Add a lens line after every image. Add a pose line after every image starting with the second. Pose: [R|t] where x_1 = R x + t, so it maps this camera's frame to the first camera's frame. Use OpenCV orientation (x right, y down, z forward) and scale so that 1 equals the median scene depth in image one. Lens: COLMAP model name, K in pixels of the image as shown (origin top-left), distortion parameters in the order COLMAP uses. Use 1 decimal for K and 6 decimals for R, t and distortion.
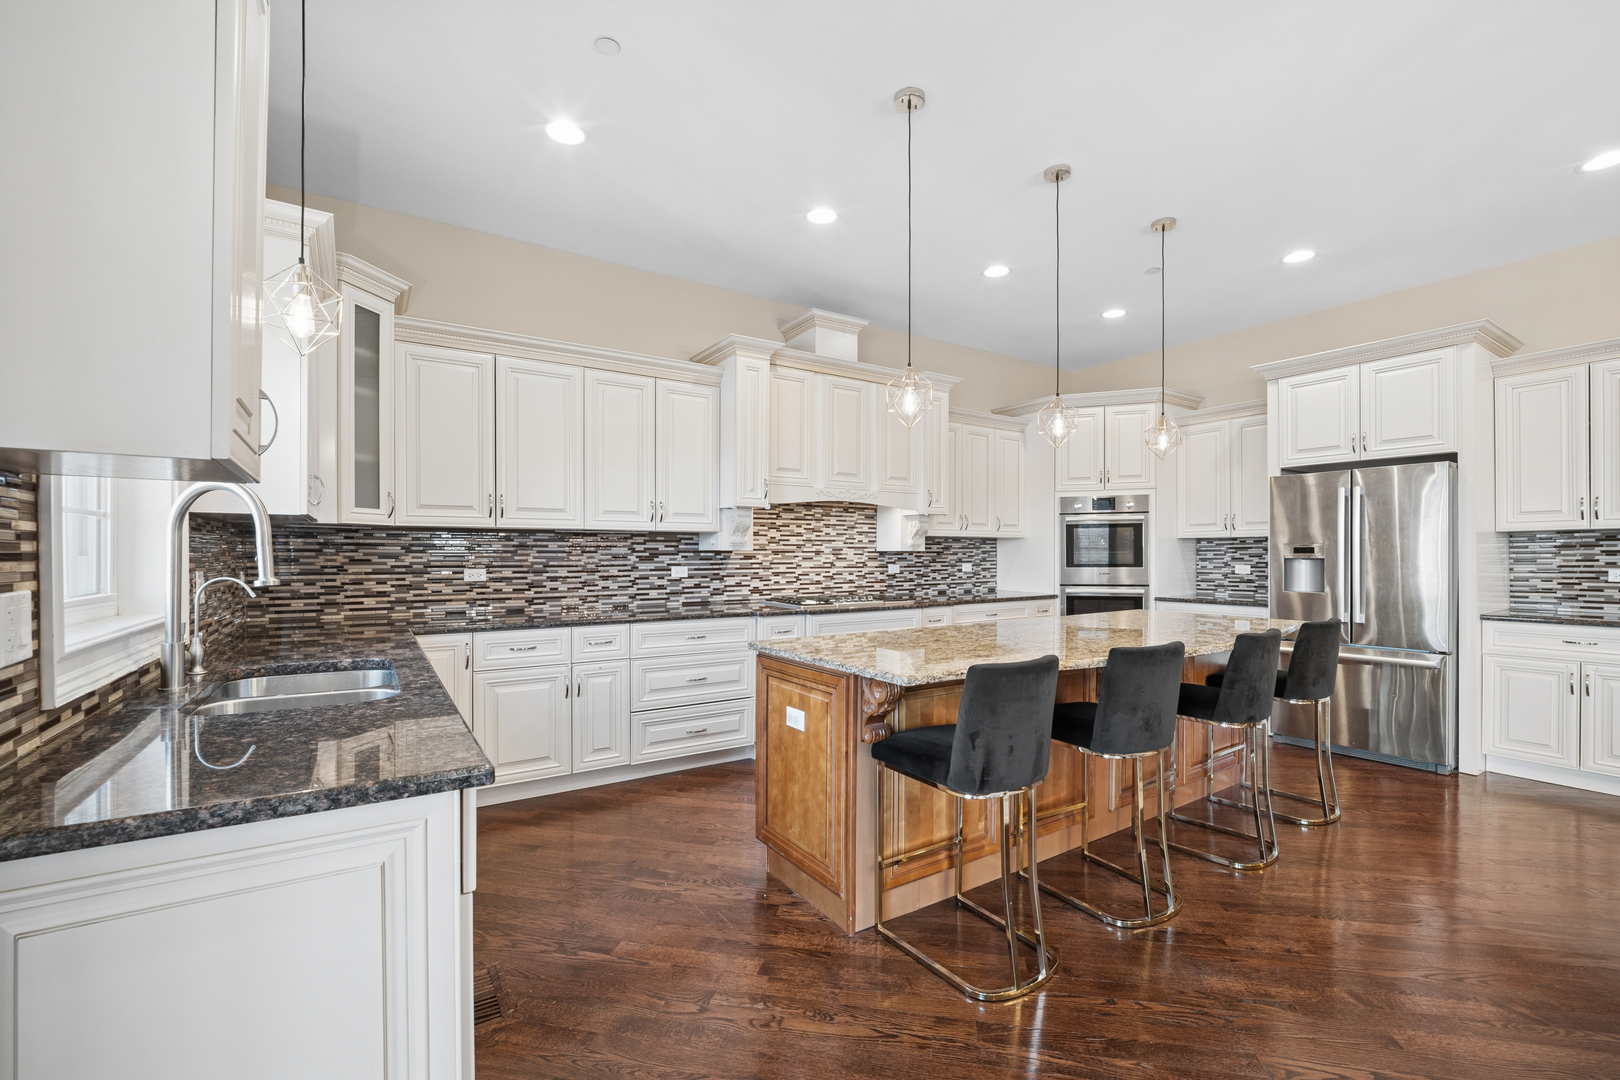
lens RADIAL K [[677.2, 0, 810.1], [0, 677.2, 547.3], [0, 0, 1]] dist [-0.017035, -0.000082]
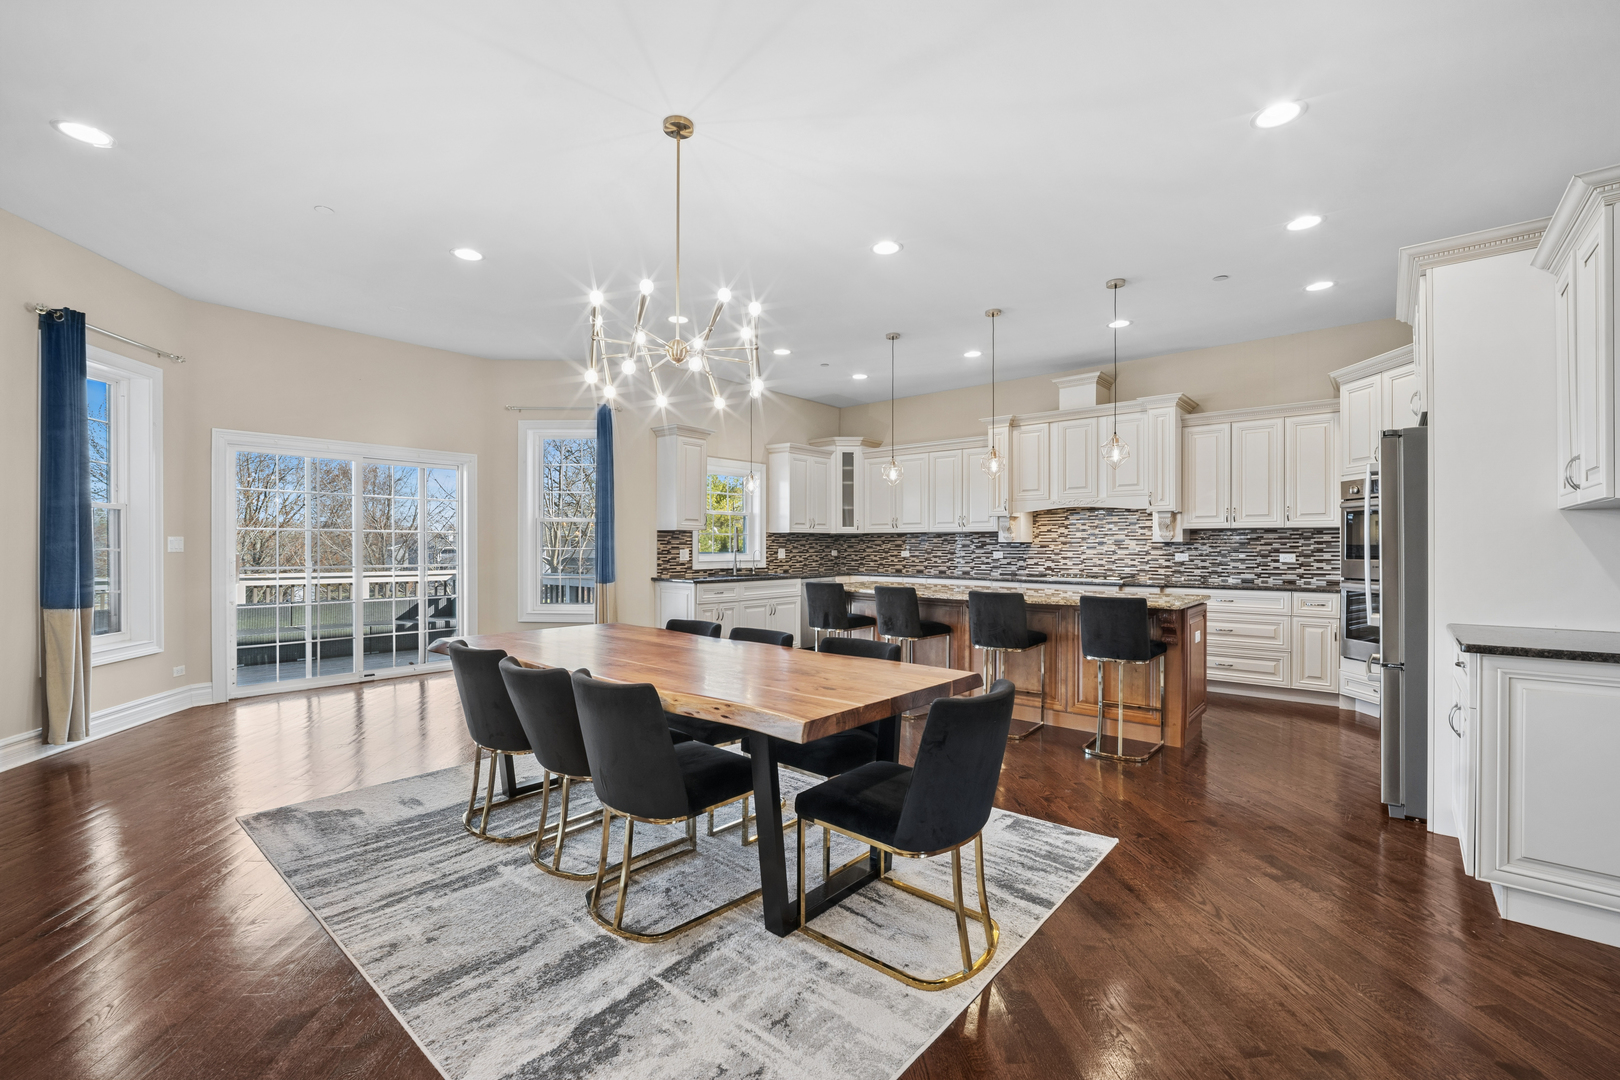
lens RADIAL K [[677.2, 0, 810.1], [0, 677.2, 547.3], [0, 0, 1]] dist [-0.017035, -0.000082]
pose [[0.274783, 0.003398, -0.961500, 1.195937], [0.007848, 0.999953, 0.005776, 0.003620], [0.961474, -0.009133, 0.274743, 0.074883]]
